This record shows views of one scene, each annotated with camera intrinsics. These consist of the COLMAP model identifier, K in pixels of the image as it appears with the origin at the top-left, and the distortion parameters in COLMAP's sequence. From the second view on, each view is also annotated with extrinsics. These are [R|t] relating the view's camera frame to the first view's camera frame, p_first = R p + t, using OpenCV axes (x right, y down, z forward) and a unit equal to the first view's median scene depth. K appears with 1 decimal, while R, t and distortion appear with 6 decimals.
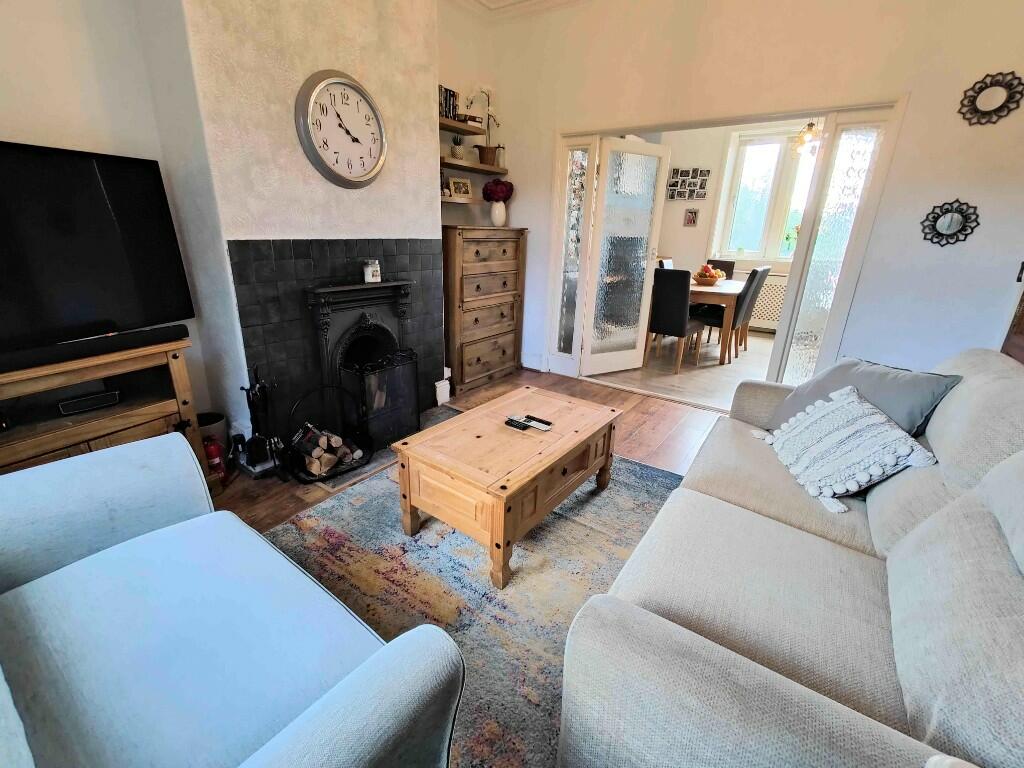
lens RADIAL K [[452.9, 0, 507.9], [0, 452.9, 383.8], [0, 0, 1]] dist [0.003761, 0.000916]
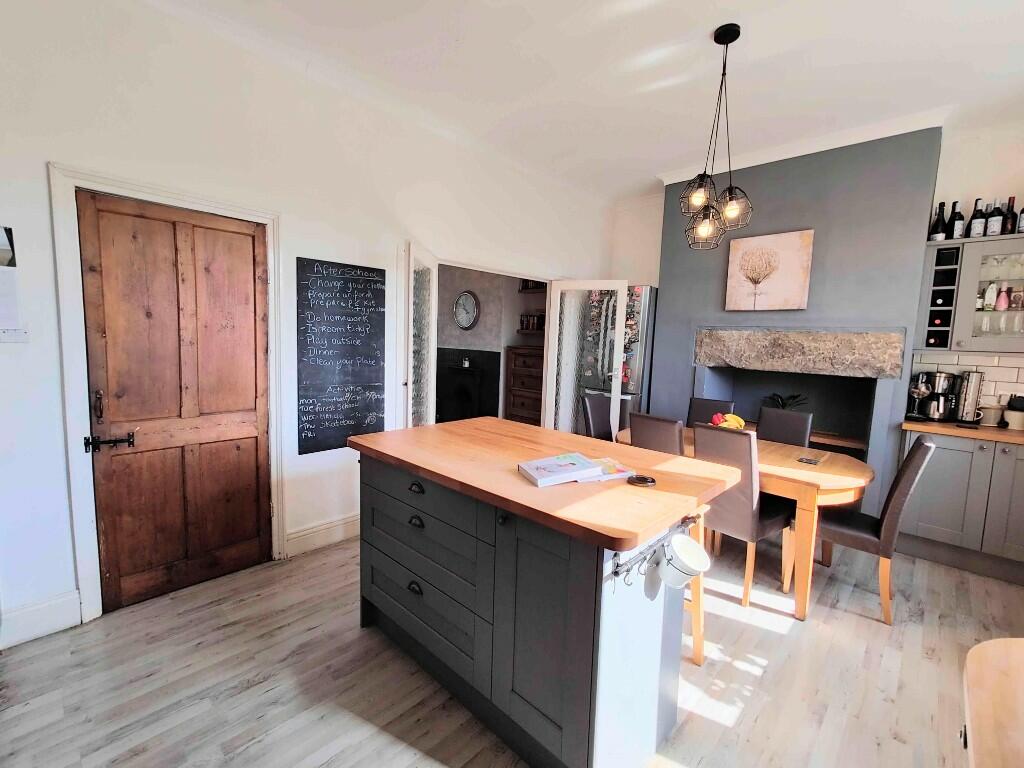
lens RADIAL K [[452.9, 0, 505.6], [0, 452.9, 382.5], [0, 0, 1]] dist [0.003761, 0.000916]
pose [[-0.144697, 0.070655, -0.986950, 1.548502], [-0.362809, 0.924189, 0.119353, -0.392093], [0.920561, 0.375344, -0.108093, 1.144810]]
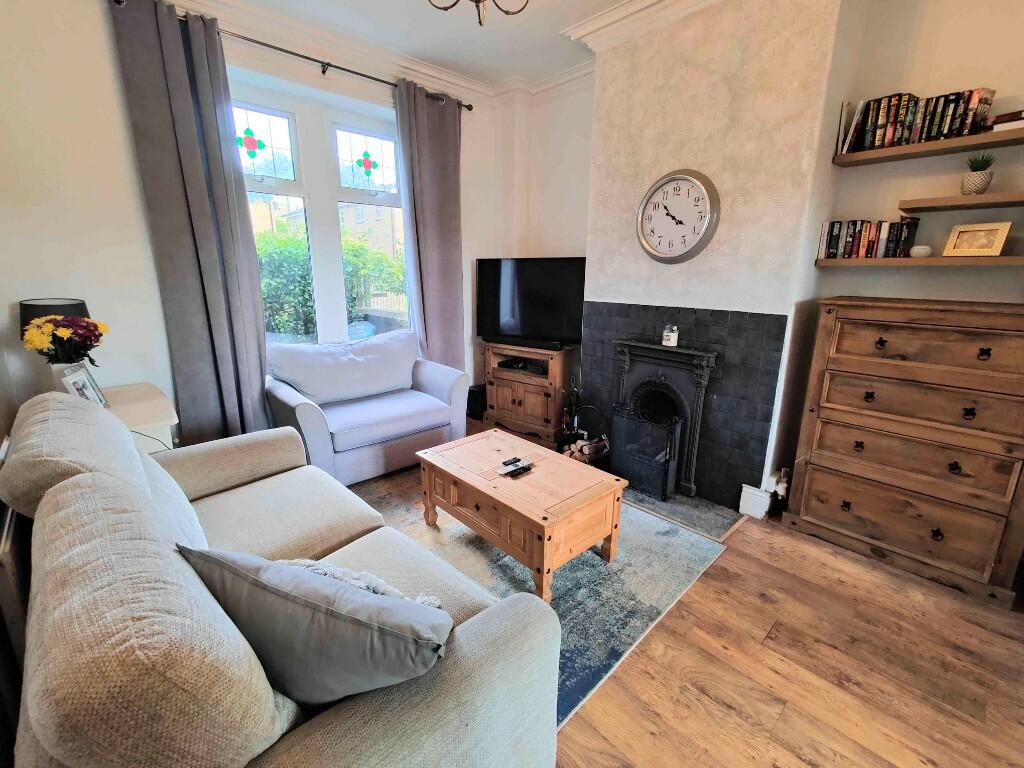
lens RADIAL K [[452.9, 0, 507.7], [0, 452.9, 381.6], [0, 0, 1]] dist [0.003761, 0.000916]
pose [[-0.197119, 0.212269, -0.957124, 0.646074], [-0.331753, 0.904241, 0.268865, -0.240155], [0.922542, 0.370528, -0.107822, 0.615902]]
